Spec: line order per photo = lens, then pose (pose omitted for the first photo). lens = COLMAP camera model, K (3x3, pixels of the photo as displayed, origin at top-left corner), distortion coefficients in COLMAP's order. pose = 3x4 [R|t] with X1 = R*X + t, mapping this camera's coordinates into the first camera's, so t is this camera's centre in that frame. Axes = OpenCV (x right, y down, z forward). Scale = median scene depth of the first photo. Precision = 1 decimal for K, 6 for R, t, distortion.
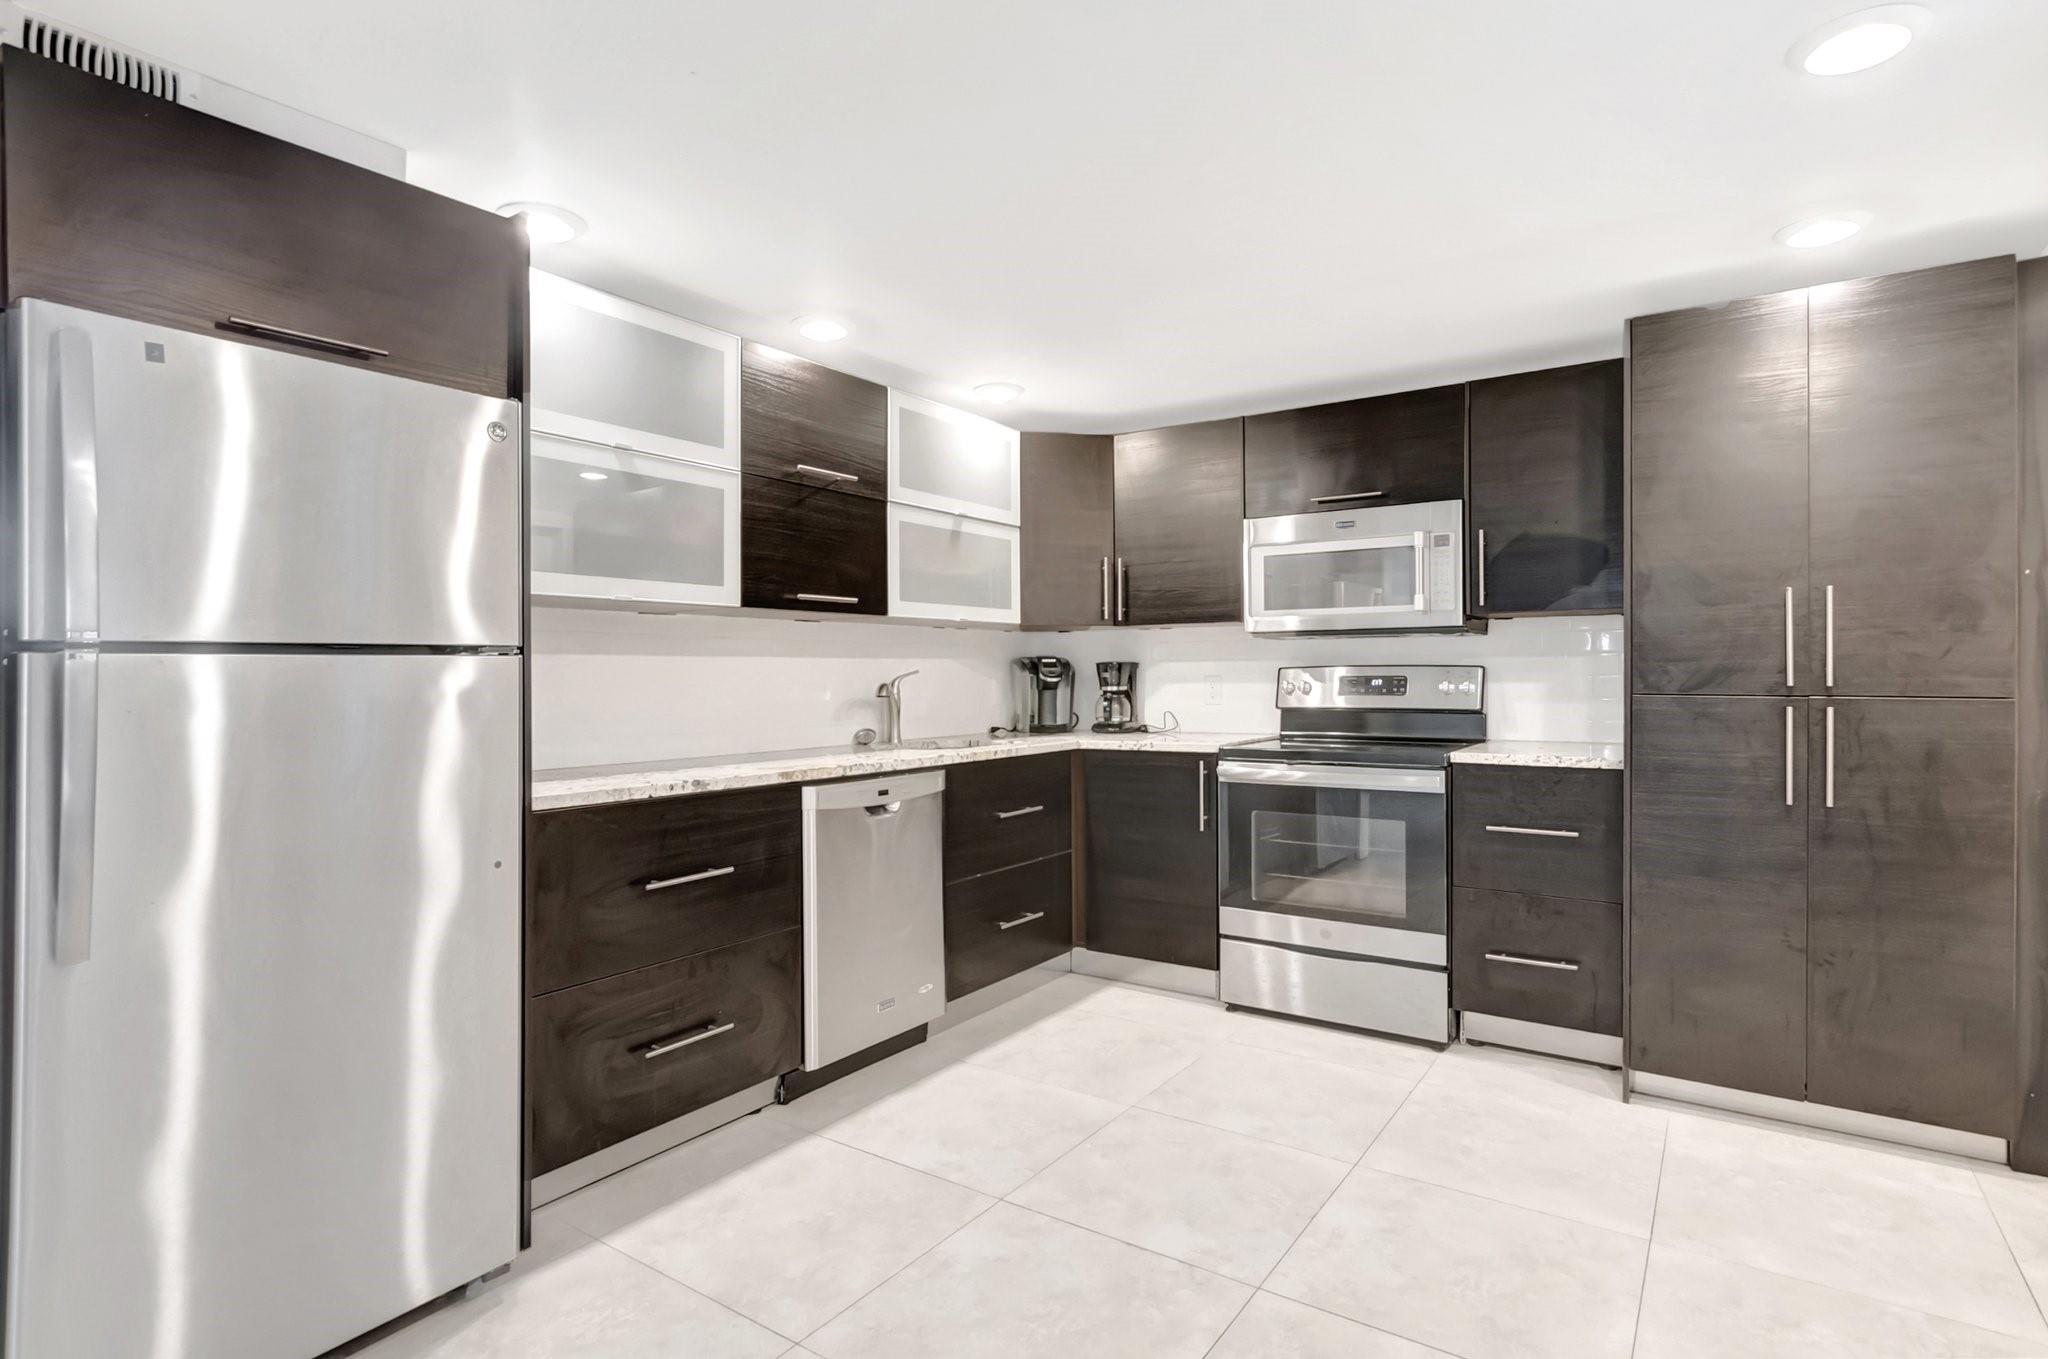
lens RADIAL K [[1026.0, 0, 1021.8], [0, 1026.0, 671.3], [0, 0, 1]] dist [0.000845, 0.000246]
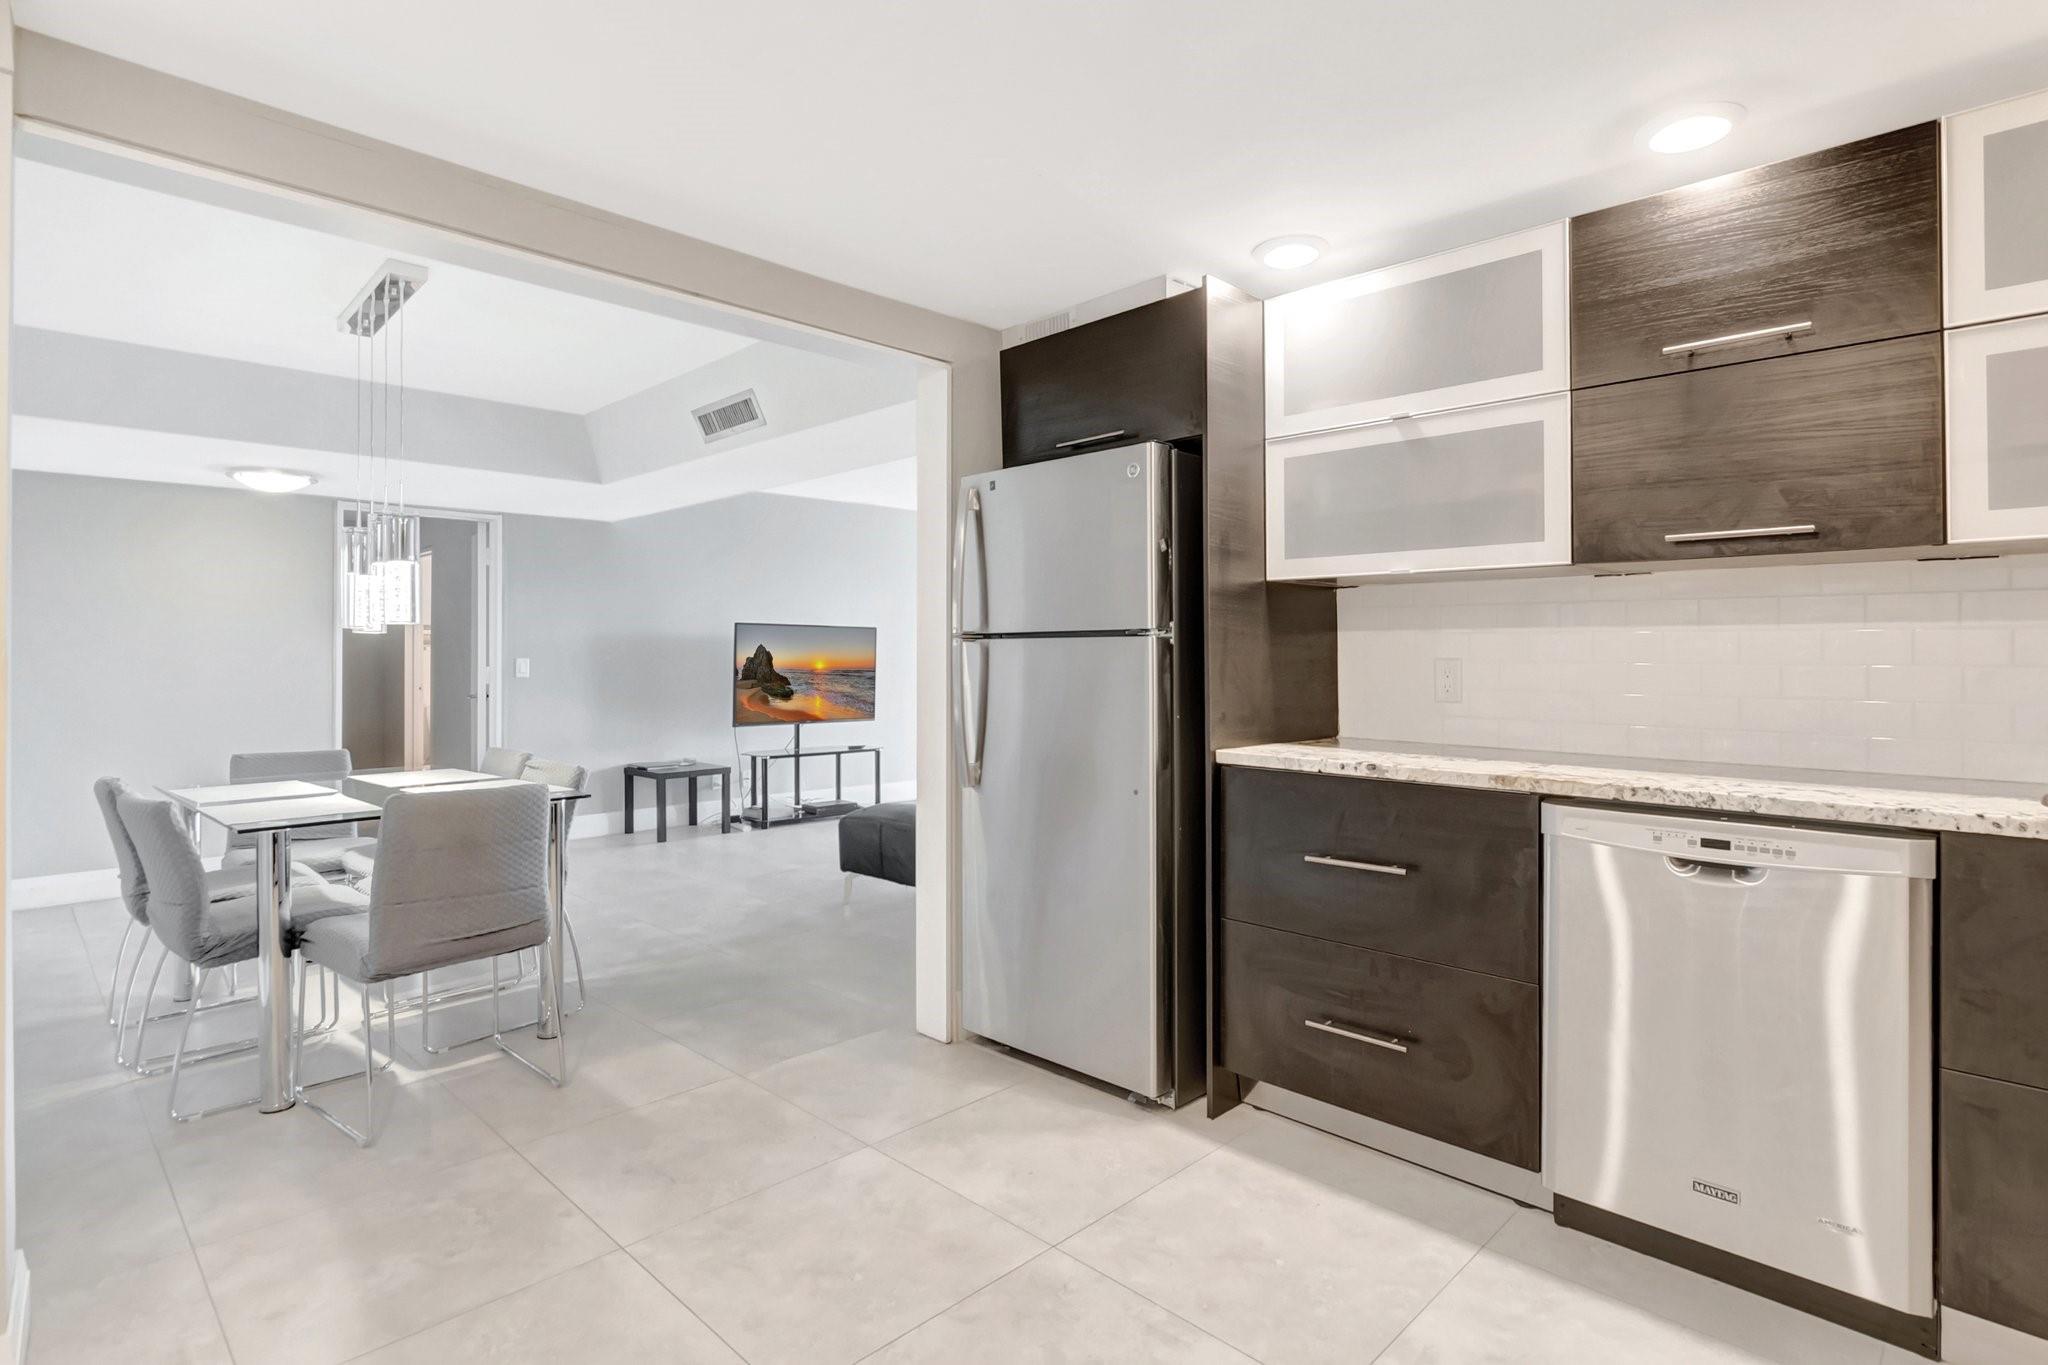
lens RADIAL K [[1026.3, 0, 1023.3], [0, 1026.3, 642.5], [0, 0, 1]] dist [-0.000078, 0.000231]
pose [[-0.173938, -0.006425, -0.984736, 0.638408], [0.003587, 0.999968, -0.007158, 0.001346], [0.984750, -0.004777, -0.173909, 0.827855]]
